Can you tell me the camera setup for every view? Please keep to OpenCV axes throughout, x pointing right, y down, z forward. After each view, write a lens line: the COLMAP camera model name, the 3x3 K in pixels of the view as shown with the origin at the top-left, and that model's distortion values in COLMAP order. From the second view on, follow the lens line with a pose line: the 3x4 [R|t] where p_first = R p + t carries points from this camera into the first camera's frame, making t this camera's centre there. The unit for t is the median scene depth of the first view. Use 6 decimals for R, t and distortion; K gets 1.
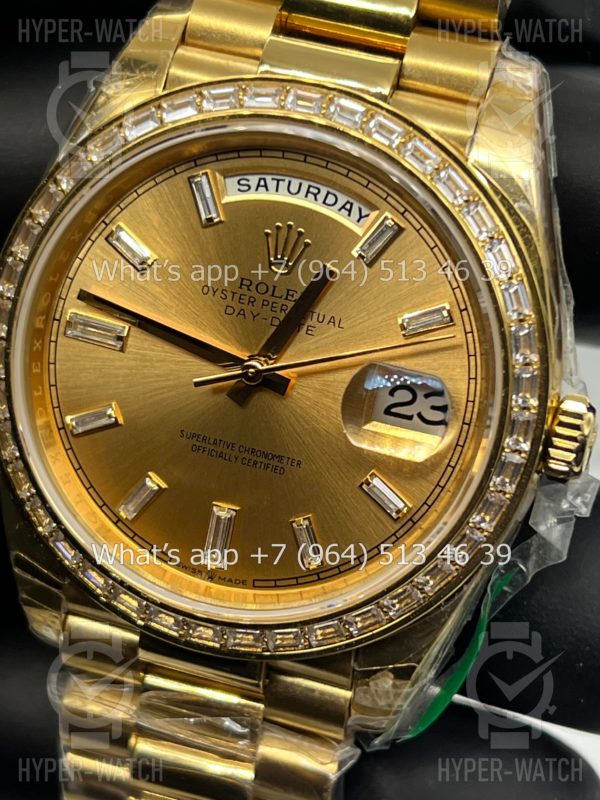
lens RADIAL K [[1866.6, 0, 300.0], [0, 1866.6, 400.0], [0, 0, 1]] dist [0.197440, -0.333105]
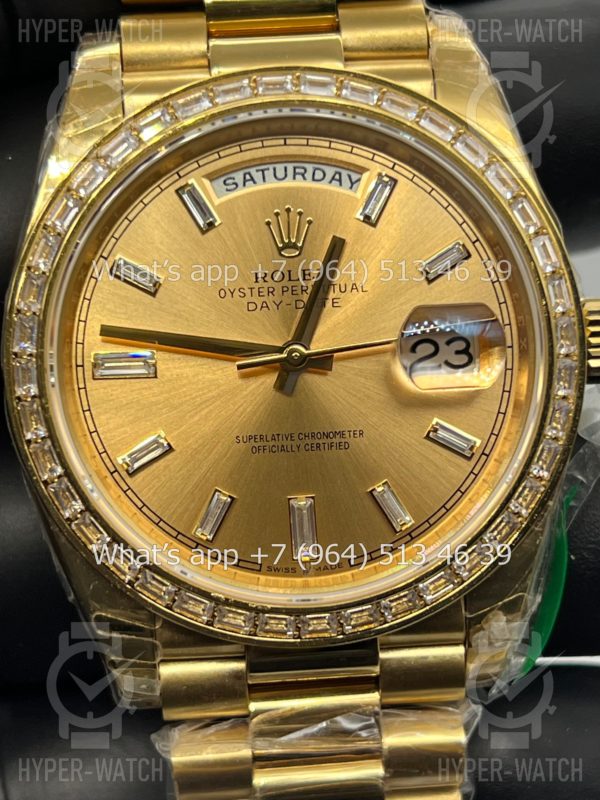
lens RADIAL K [[1866.6, 0, 300.0], [0, 1866.6, 400.0], [0, 0, 1]] dist [0.197440, -0.333105]
pose [[0.932464, -0.263785, 0.246838, -0.274939], [0.290418, 0.953725, -0.077890, 0.085782], [-0.214869, 0.144315, 0.965921, 0.032792]]
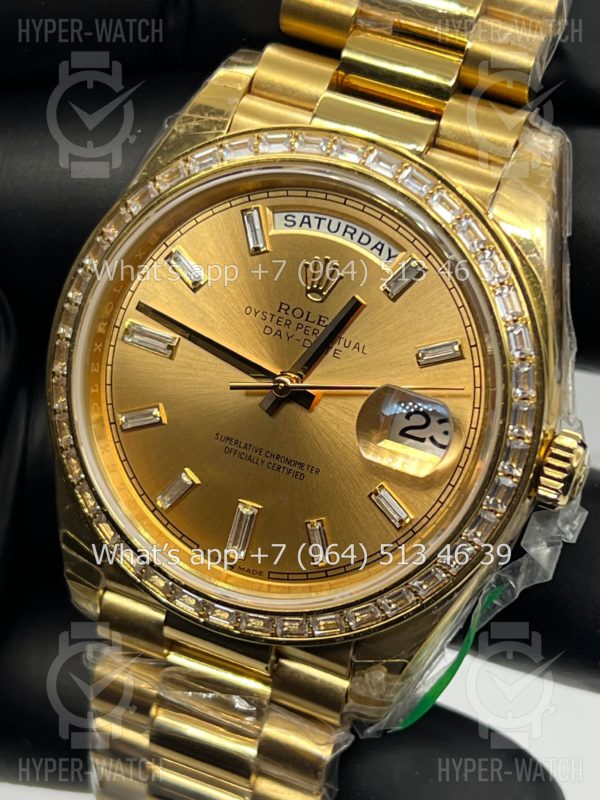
lens RADIAL K [[1866.6, 0, 300.0], [0, 1866.6, 400.0], [0, 0, 1]] dist [0.197440, -0.333105]
pose [[0.994220, 0.084409, -0.066346, 0.059790], [-0.086486, 0.995828, -0.029089, 0.024879], [0.063614, 0.034659, 0.997373, -0.119242]]
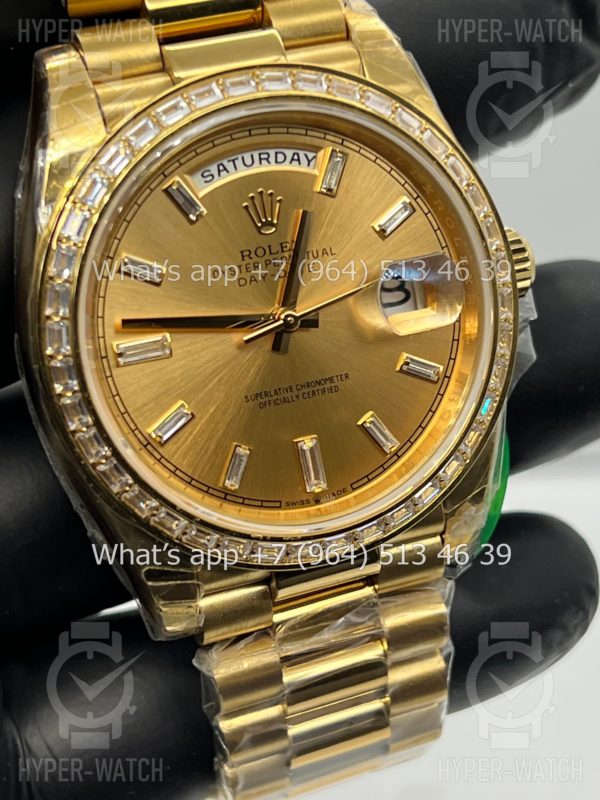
lens RADIAL K [[1866.6, 0, 300.0], [0, 1866.6, 400.0], [0, 0, 1]] dist [0.197440, -0.333105]
pose [[0.785125, -0.430702, 0.445056, -0.550461], [0.422980, 0.897798, 0.122662, -0.108403], [-0.452402, 0.091945, 0.887062, -0.022439]]
